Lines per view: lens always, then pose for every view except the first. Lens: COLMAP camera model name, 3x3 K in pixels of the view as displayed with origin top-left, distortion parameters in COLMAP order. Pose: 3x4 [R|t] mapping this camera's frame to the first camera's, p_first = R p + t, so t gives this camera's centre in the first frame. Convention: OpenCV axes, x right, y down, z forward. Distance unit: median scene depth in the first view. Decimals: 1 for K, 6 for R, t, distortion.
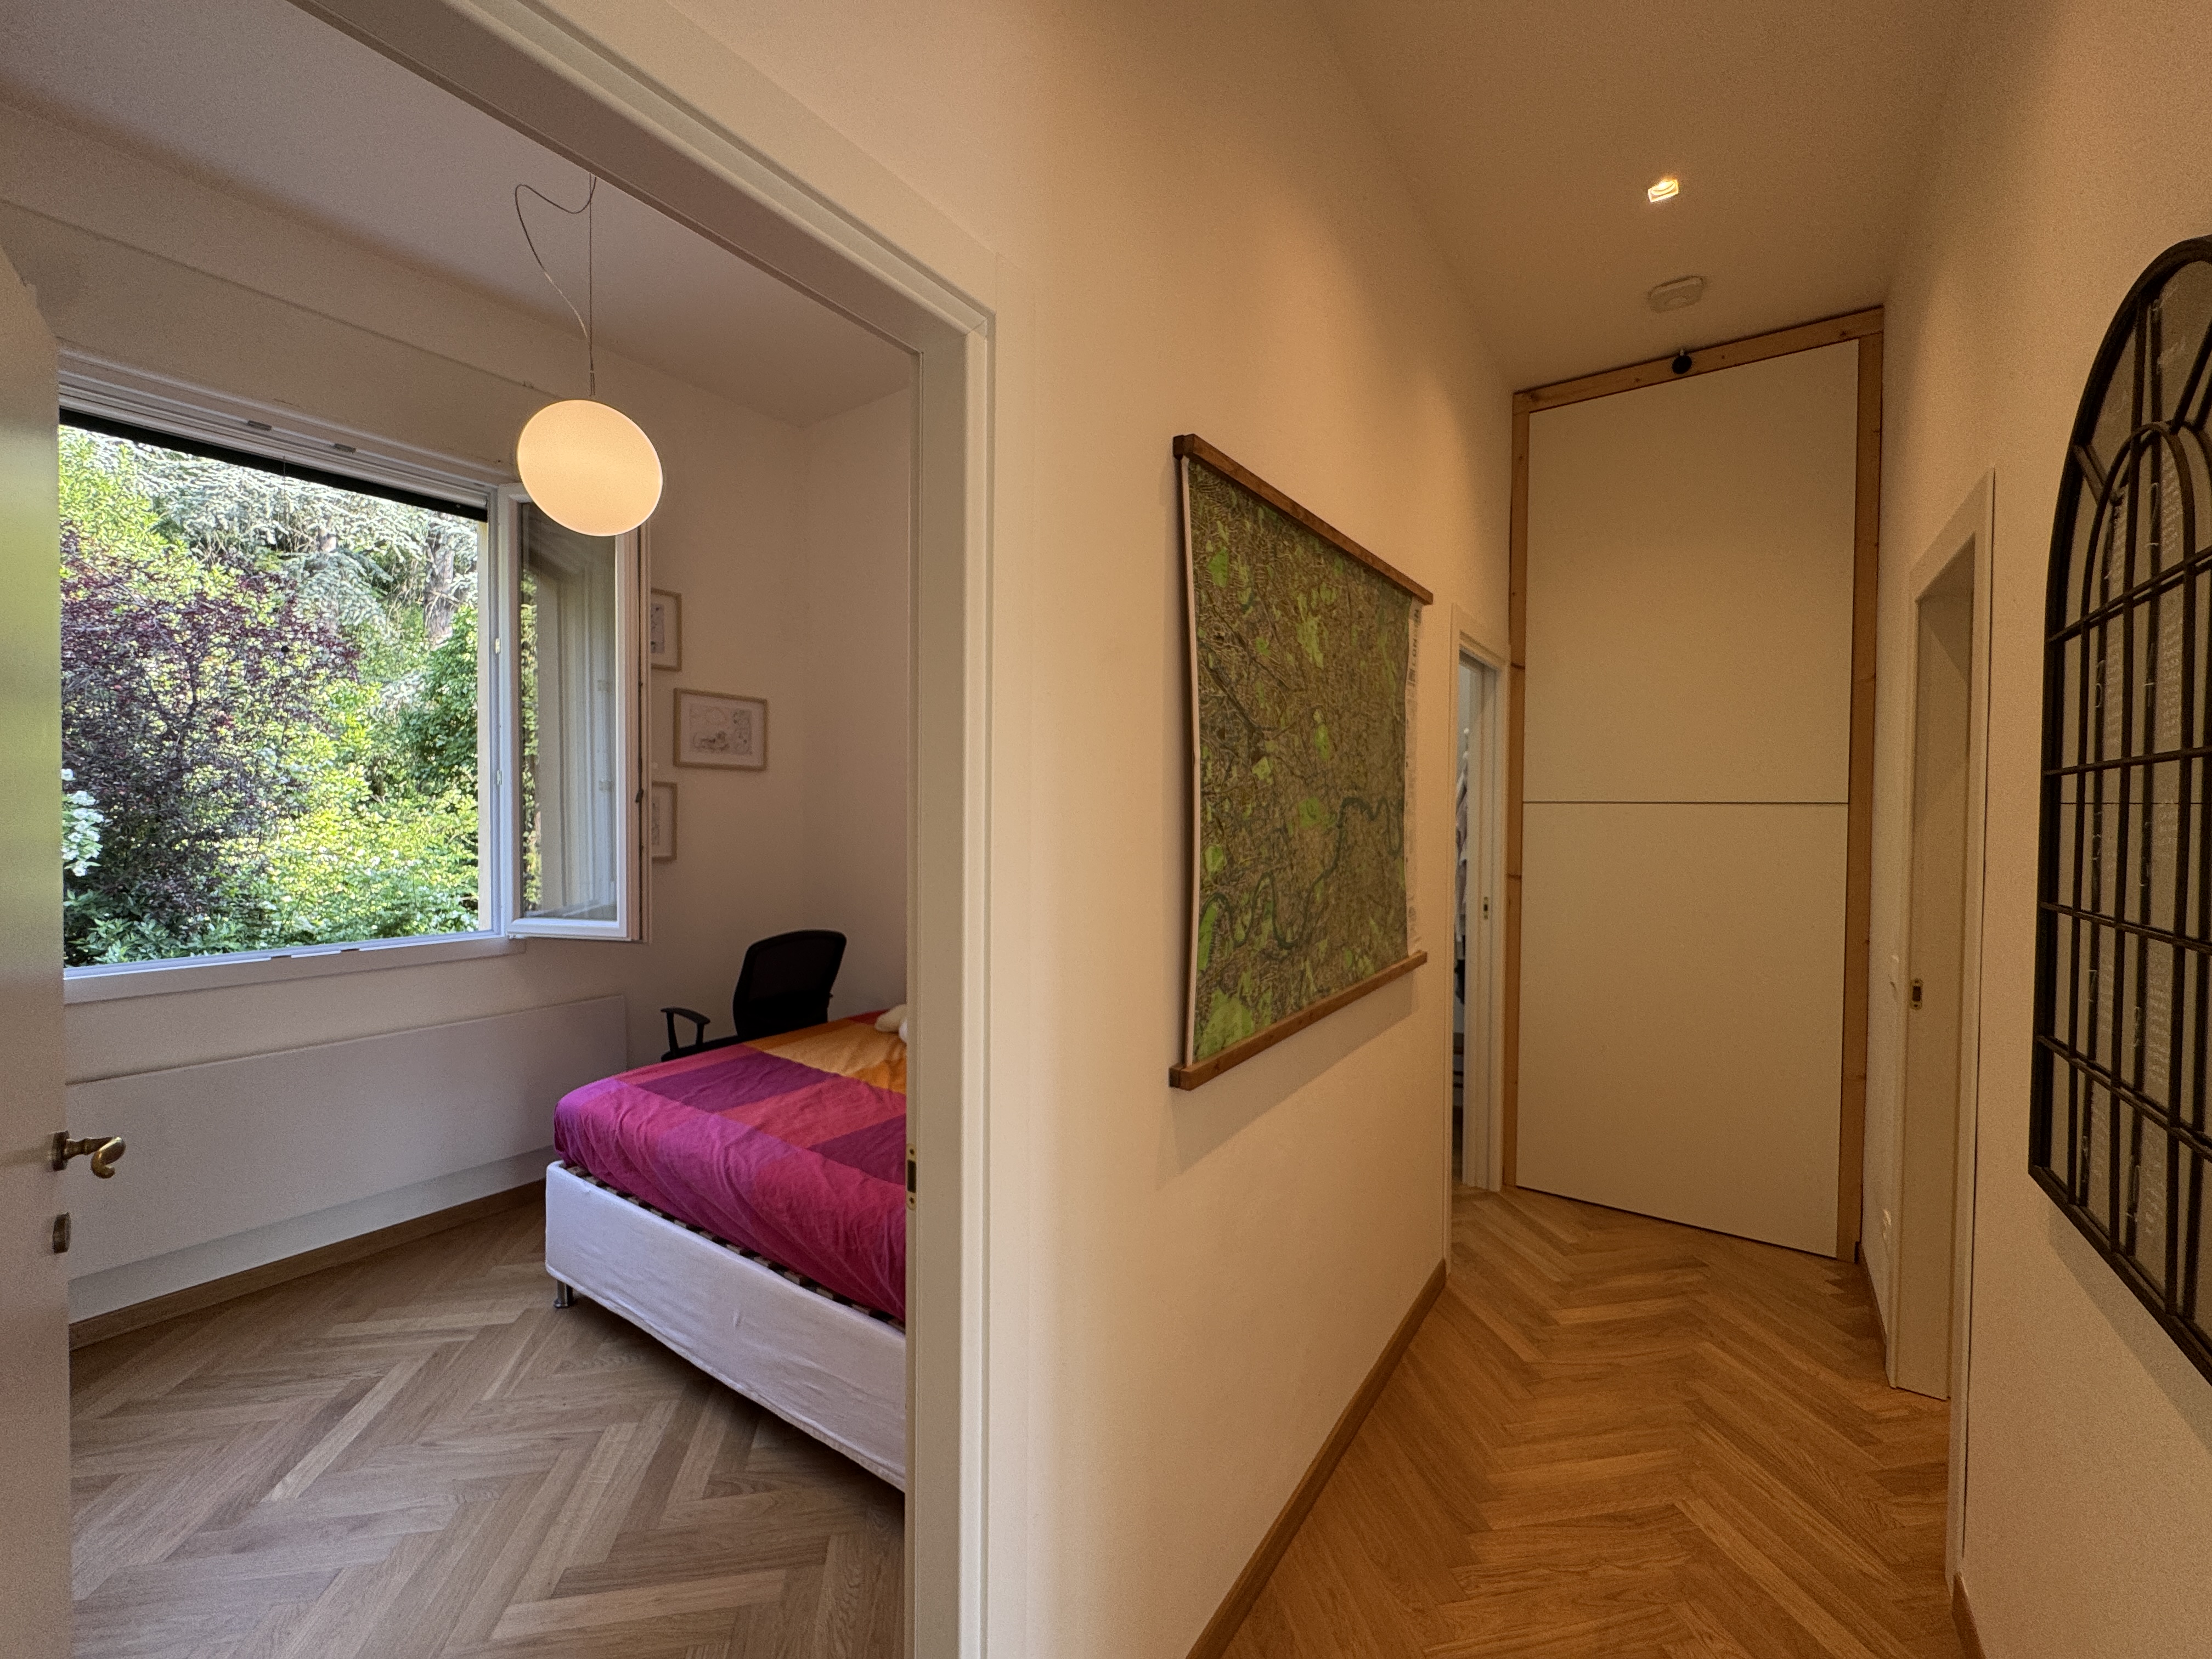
lens RADIAL K [[891.9, 0, 1102.7], [0, 891.9, 825.8], [0, 0, 1]] dist [-0.001372, 0.000789]
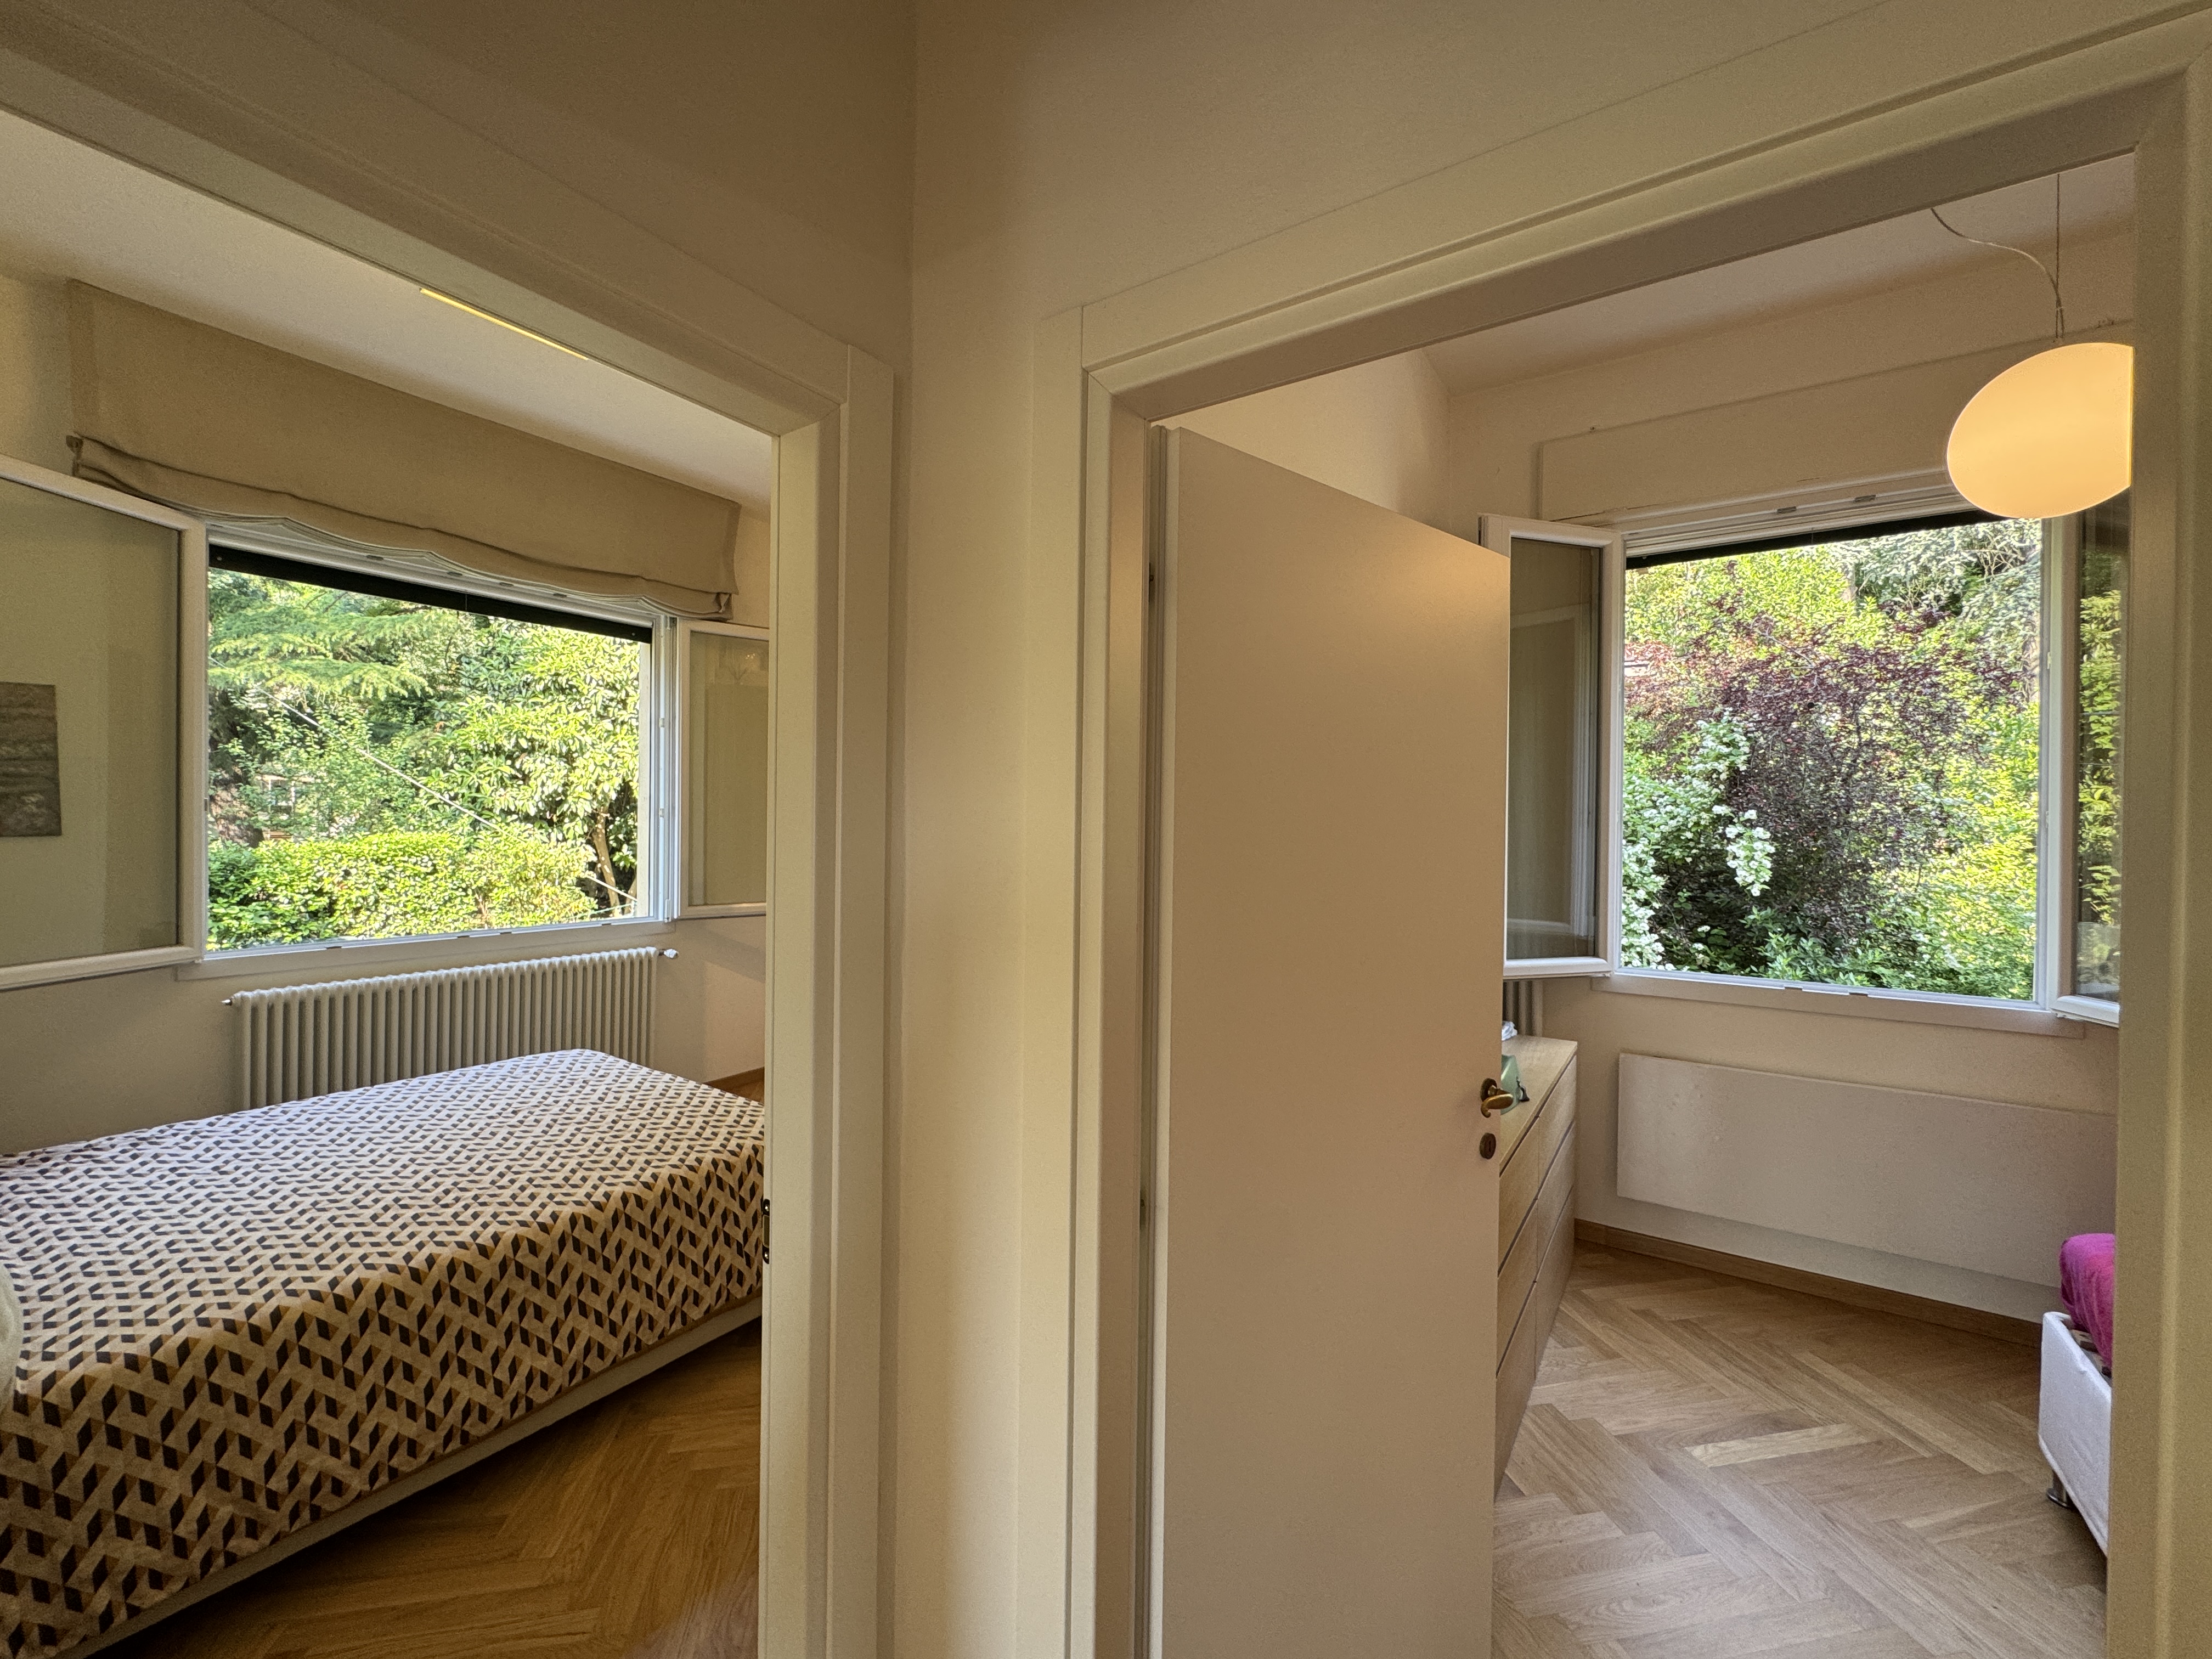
lens RADIAL K [[891.9, 0, 1112.1], [0, 891.9, 825.6], [0, 0, 1]] dist [-0.001372, 0.000789]
pose [[0.037352, -0.002001, -0.999300, 0.128341], [-0.030085, 0.999542, -0.003126, -0.021889], [0.998849, 0.030181, 0.037275, 0.113586]]
